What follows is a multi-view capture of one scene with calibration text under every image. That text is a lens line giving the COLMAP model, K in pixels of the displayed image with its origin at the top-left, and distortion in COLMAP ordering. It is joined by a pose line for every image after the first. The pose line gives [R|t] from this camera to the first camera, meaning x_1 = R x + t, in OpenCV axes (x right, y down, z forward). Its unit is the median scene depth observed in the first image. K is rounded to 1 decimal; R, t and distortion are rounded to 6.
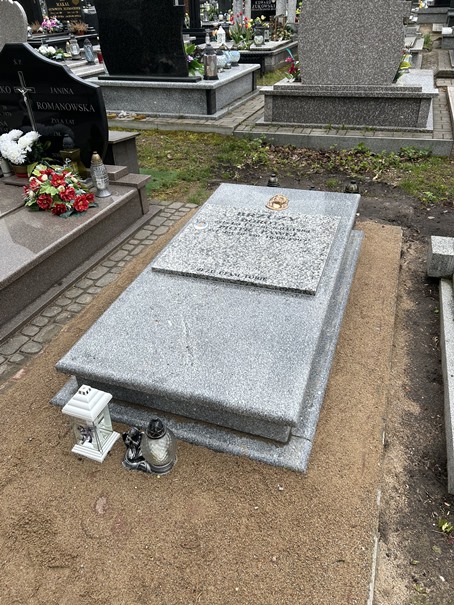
lens RADIAL K [[458.2, 0, 227.1], [0, 458.2, 302.7], [0, 0, 1]] dist [0.015367, -0.012114]
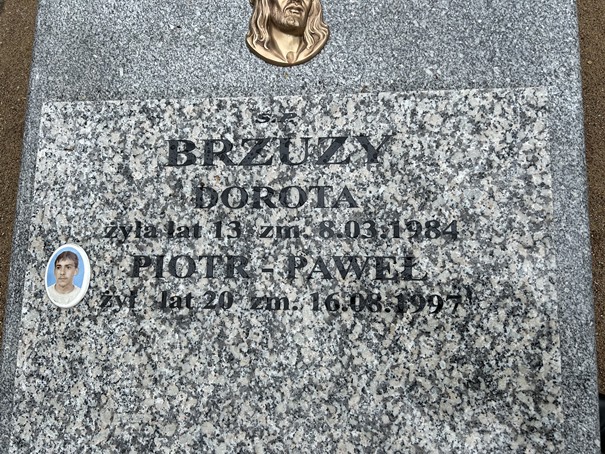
lens RADIAL K [[458.2, 0, 302.5], [0, 458.2, 227.0], [0, 0, 1]] dist [0.015367, -0.012114]
pose [[0.949718, -0.313087, -0.003532, 0.091580], [0.225240, 0.675320, 0.702289, -0.359509], [-0.217492, -0.667772, 0.711883, 0.802908]]
